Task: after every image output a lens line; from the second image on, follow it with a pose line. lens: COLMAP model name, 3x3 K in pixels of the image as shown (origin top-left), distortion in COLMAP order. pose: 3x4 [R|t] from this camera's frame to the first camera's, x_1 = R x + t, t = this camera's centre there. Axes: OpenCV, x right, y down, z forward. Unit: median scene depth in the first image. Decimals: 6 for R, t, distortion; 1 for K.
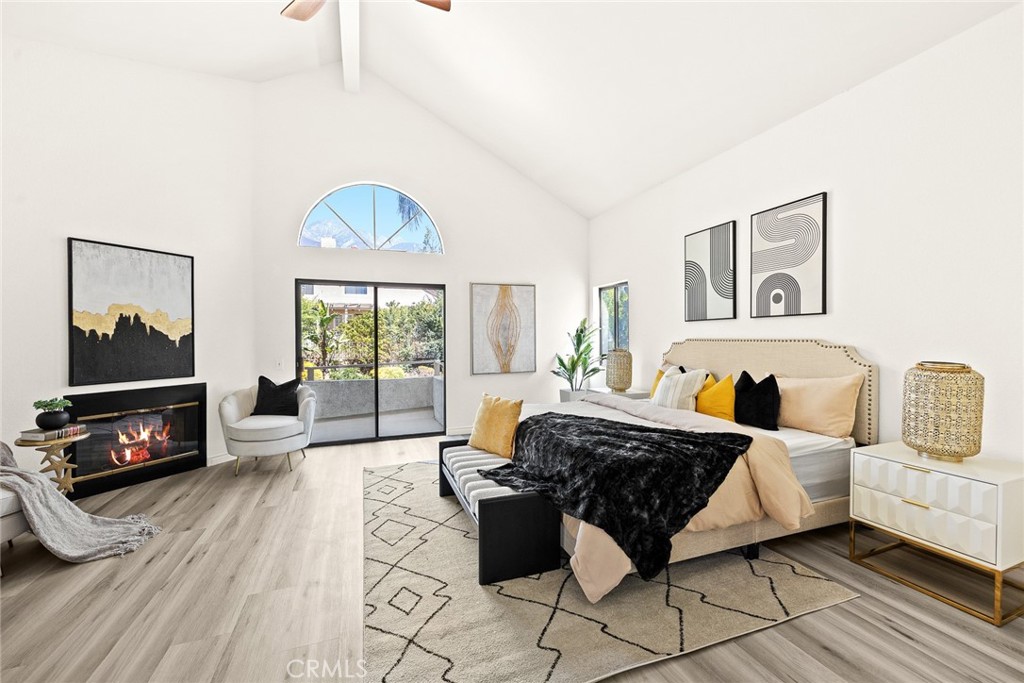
lens RADIAL K [[414.1, 0, 515.8], [0, 414.1, 339.2], [0, 0, 1]] dist [-0.003235, 0.000067]
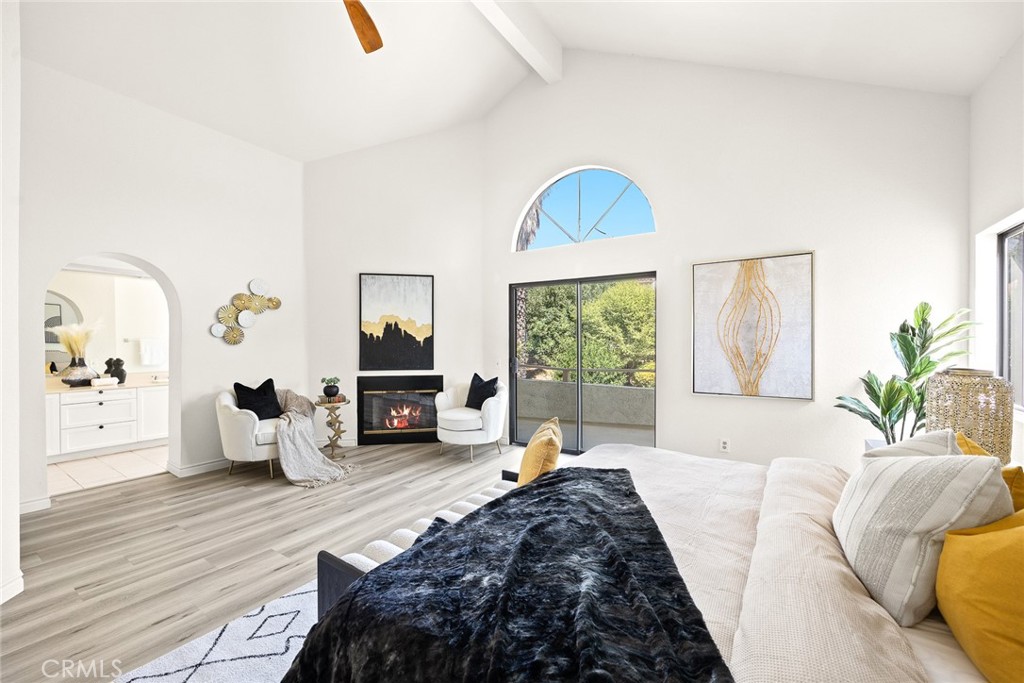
lens RADIAL K [[414.1, 0, 511.0], [0, 414.1, 340.8], [0, 0, 1]] dist [-0.003235, 0.000067]
pose [[0.581253, 0.006052, -0.813701, 0.398373], [-0.009964, 0.999950, 0.000320, -0.001398], [0.813662, 0.007922, 0.581284, 0.454572]]
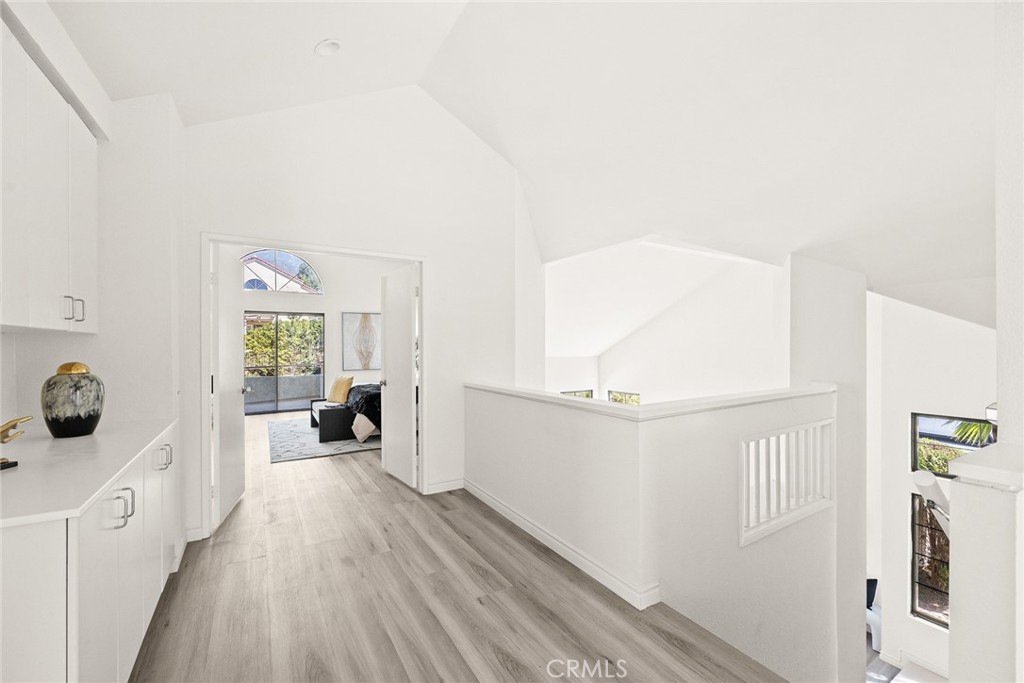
lens RADIAL K [[414.1, 0, 505.2], [0, 414.1, 345.2], [0, 0, 1]] dist [-0.003235, 0.000067]
pose [[0.984259, -0.000386, 0.176731, 0.303838], [0.002487, 0.999929, -0.011663, 0.011337], [-0.176714, 0.011918, 0.984190, -0.888077]]
